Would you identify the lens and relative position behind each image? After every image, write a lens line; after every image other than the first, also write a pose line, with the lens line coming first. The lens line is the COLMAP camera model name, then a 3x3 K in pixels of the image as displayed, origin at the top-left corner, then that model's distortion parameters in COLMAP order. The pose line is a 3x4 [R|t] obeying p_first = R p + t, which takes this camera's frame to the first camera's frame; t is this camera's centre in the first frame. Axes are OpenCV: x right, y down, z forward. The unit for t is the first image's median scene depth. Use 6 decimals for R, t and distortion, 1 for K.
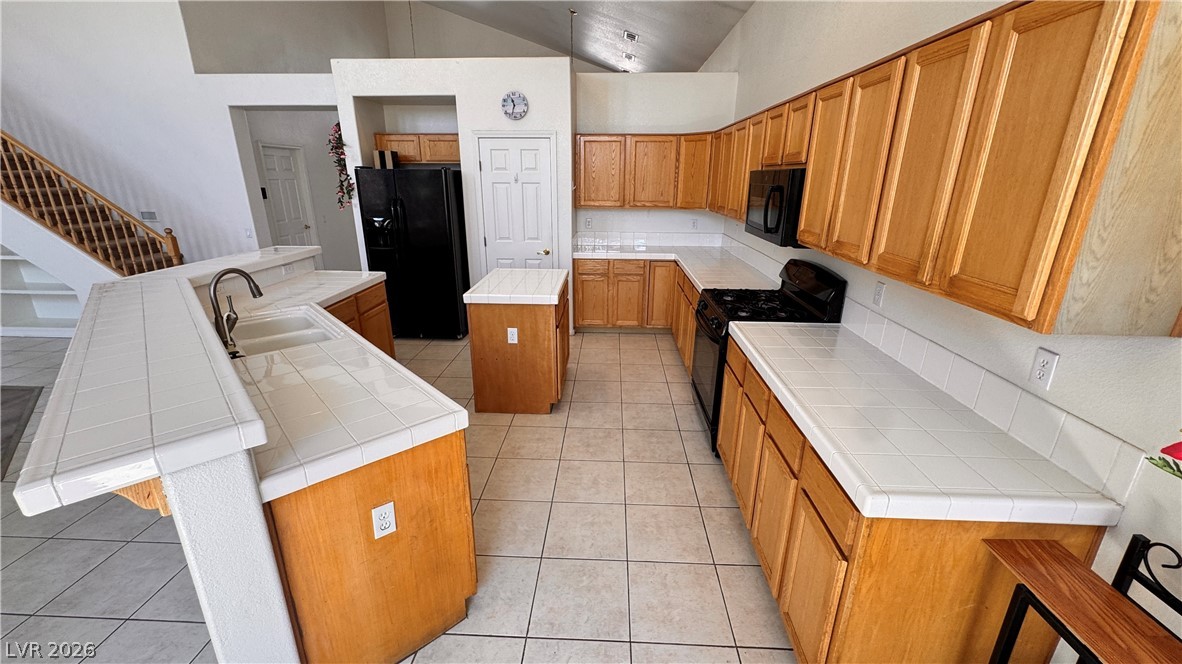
lens RADIAL K [[471.8, 0, 591.7], [0, 471.8, 331.8], [0, 0, 1]] dist [-0.001842, 0.000266]
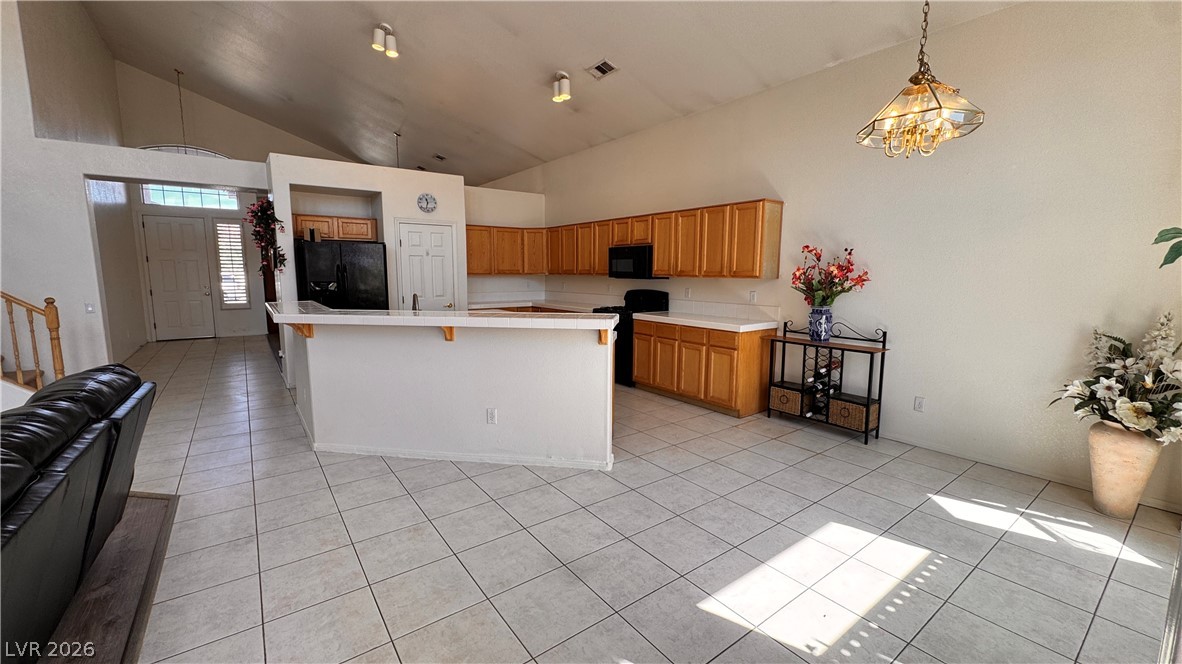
lens RADIAL K [[471.3, 0, 591.6], [0, 471.3, 332.3], [0, 0, 1]] dist [-0.002003, -0.000066]
pose [[0.775544, -0.084868, 0.625563, -0.690917], [0.199268, 0.973172, -0.115016, 0.155883], [-0.599020, 0.213854, 0.771649, -0.297478]]
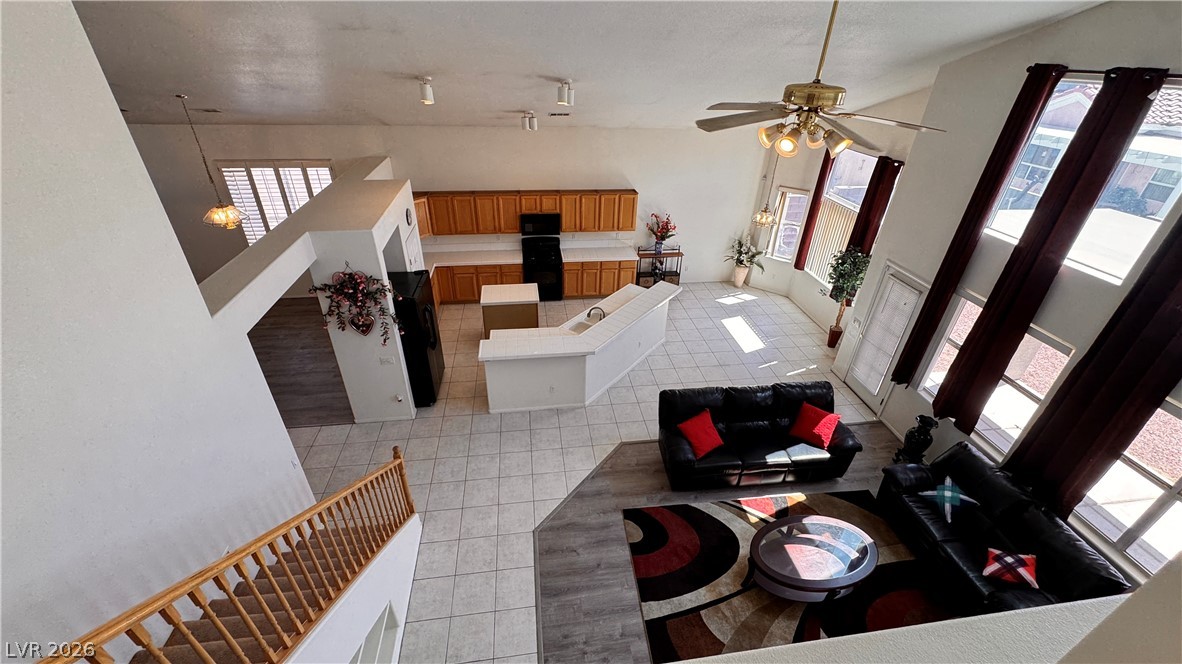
lens RADIAL K [[471.3, 0, 591.6], [0, 471.3, 332.3], [0, 0, 1]] dist [-0.002003, -0.000066]
pose [[-0.184846, -0.516652, 0.836004, -1.713369], [0.284173, 0.786226, 0.548721, -0.844411], [-0.940786, 0.338998, 0.001488, 0.566759]]
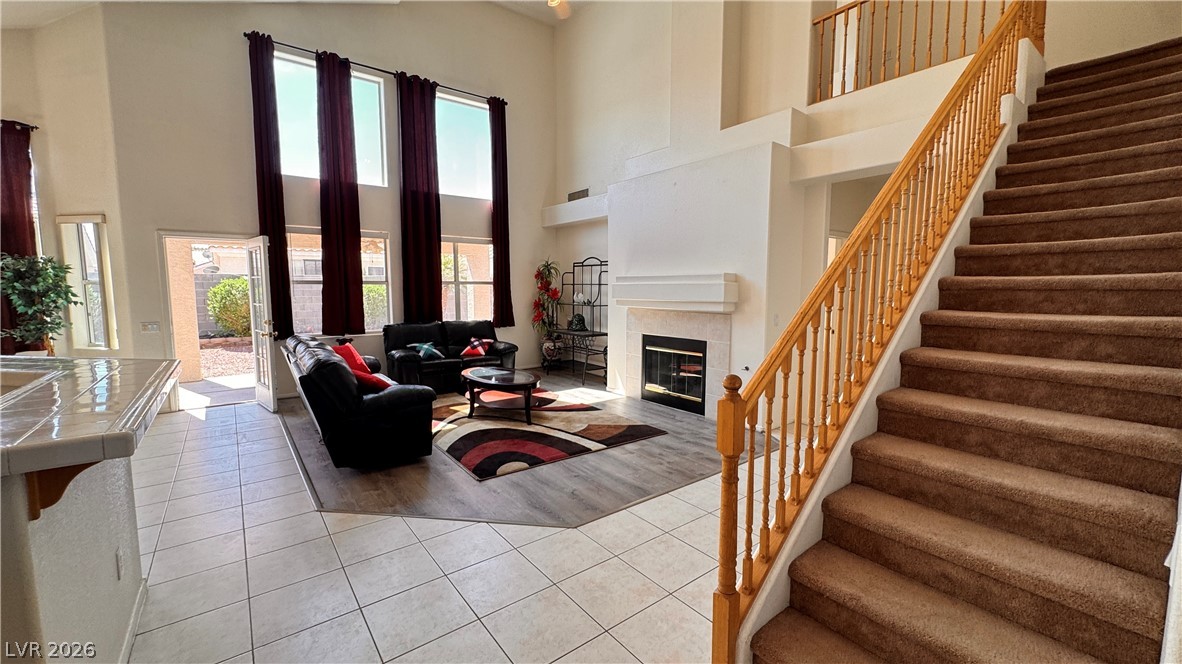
lens RADIAL K [[471.3, 0, 591.6], [0, 471.3, 332.3], [0, 0, 1]] dist [-0.002003, -0.000066]
pose [[-0.763383, 0.059198, -0.643227, -0.627360], [-0.206319, 0.921284, 0.329648, -0.352047], [0.612110, 0.384358, -0.691080, 1.205214]]
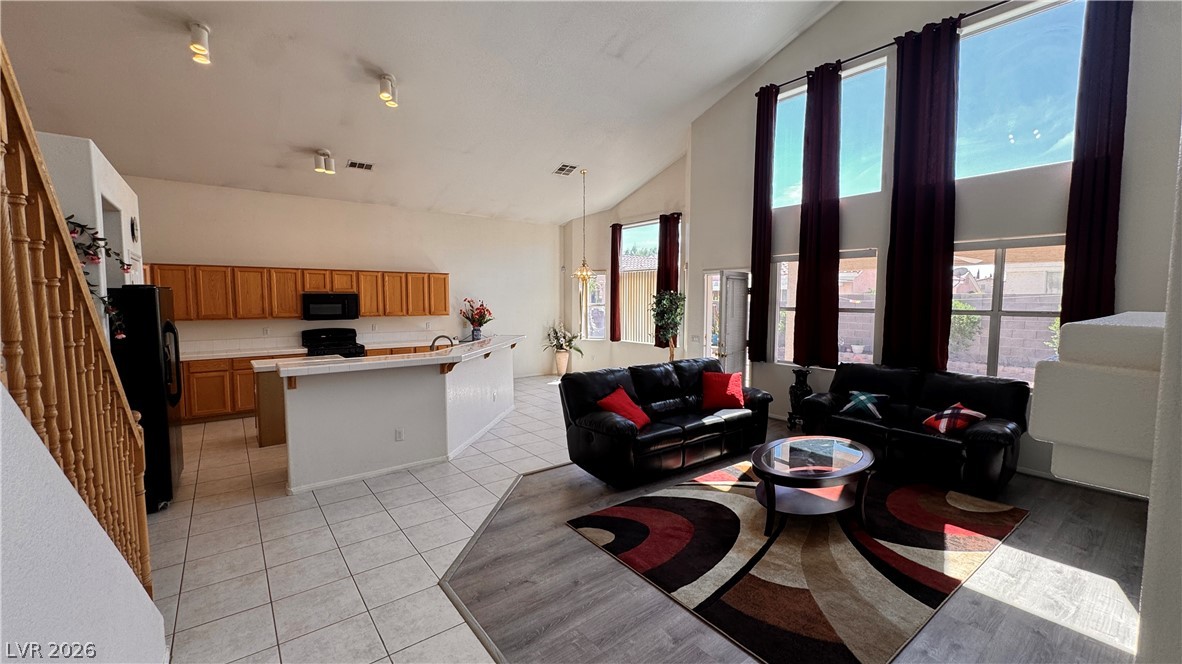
lens RADIAL K [[471.3, 0, 591.6], [0, 471.3, 332.3], [0, 0, 1]] dist [-0.002003, -0.000066]
pose [[-0.649390, -0.060240, 0.758065, -1.561252], [0.235558, 0.931892, 0.275842, -0.319233], [-0.723052, 0.357698, -0.590972, 0.957223]]
